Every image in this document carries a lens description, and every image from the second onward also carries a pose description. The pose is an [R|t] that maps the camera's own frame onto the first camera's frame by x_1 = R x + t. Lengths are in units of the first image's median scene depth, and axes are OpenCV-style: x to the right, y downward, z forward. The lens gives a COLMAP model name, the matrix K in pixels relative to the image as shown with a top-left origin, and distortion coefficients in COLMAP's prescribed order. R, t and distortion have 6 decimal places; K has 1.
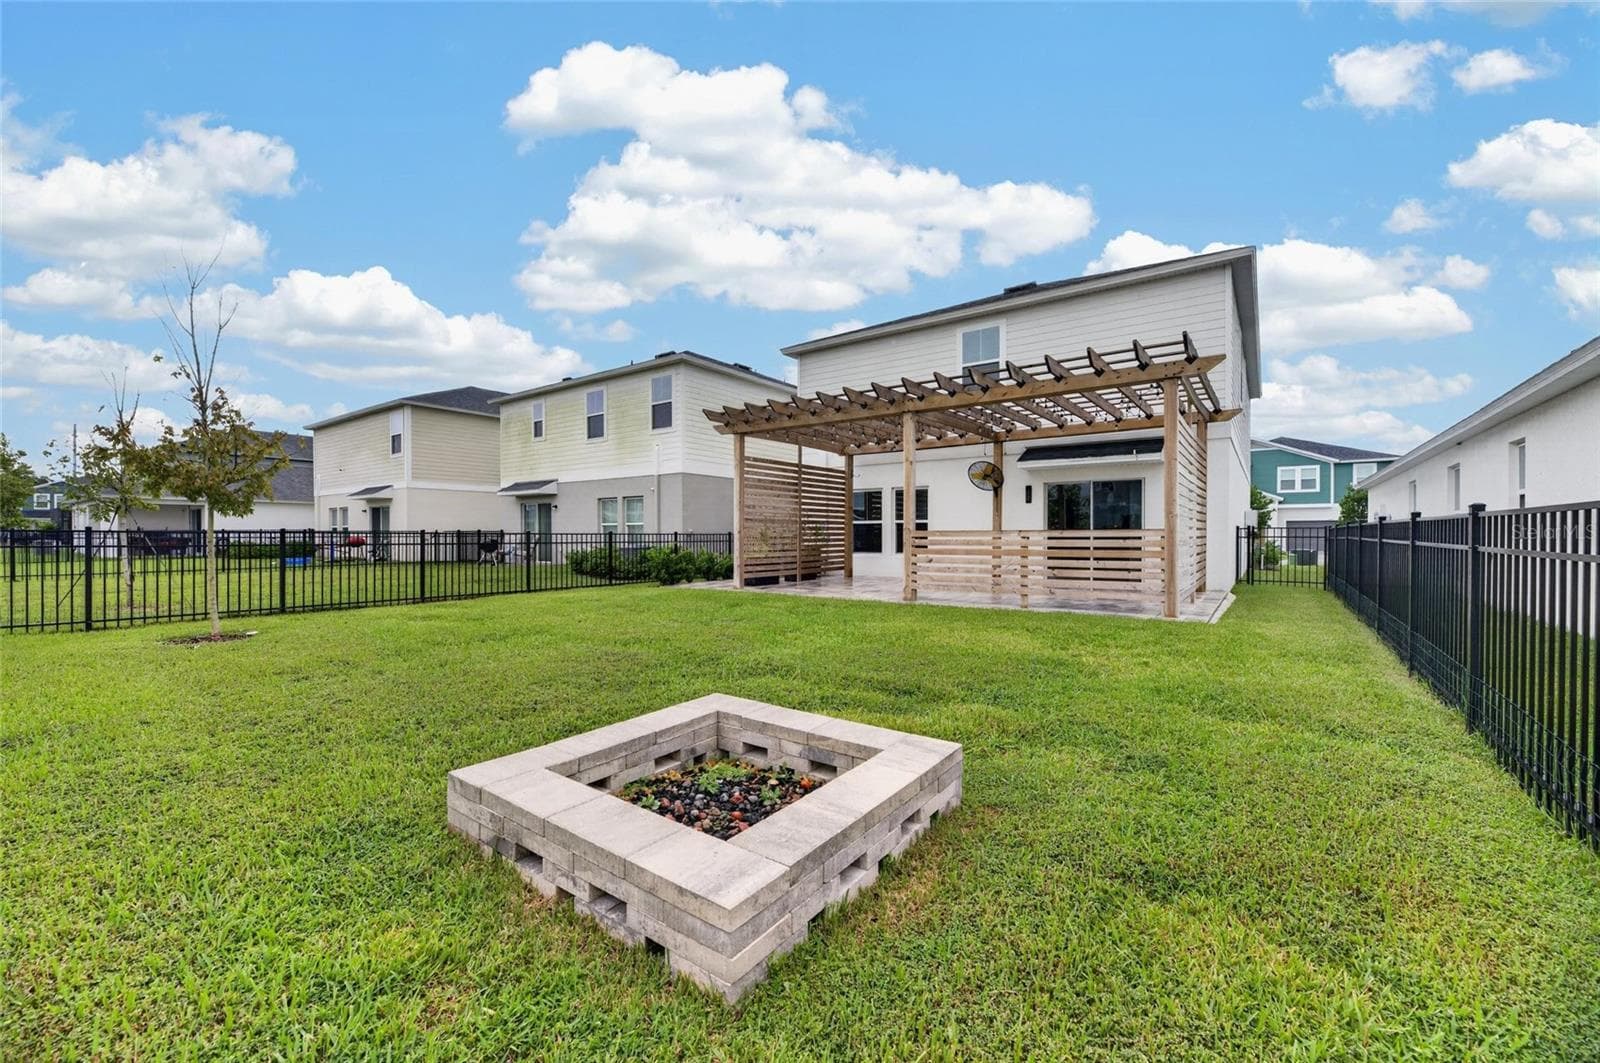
lens RADIAL K [[649.7, 0, 799.1], [0, 649.7, 540.5], [0, 0, 1]] dist [-0.002390, -0.000551]
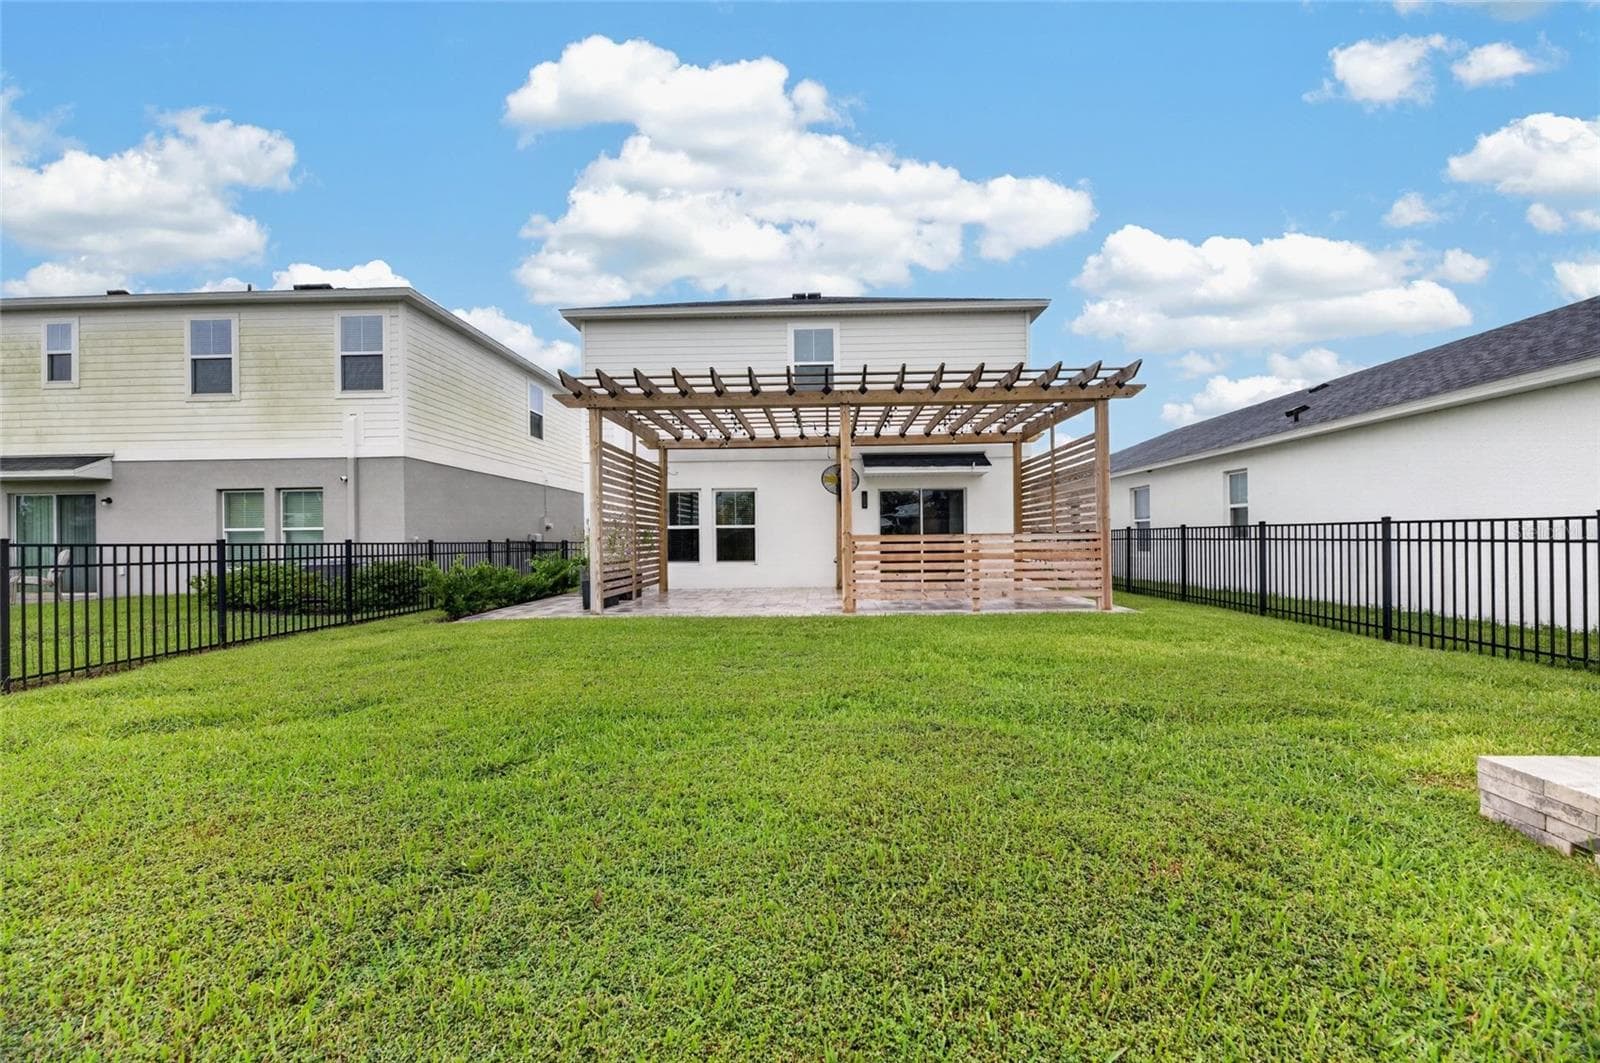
lens RADIAL K [[649.7, 0, 799.1], [0, 649.7, 540.5], [0, 0, 1]] dist [-0.002390, -0.000551]
pose [[0.816475, -0.007498, 0.577331, -0.270346], [0.015523, 0.999839, -0.008968, -0.000305], [-0.577171, 0.016284, 0.816461, 0.200491]]
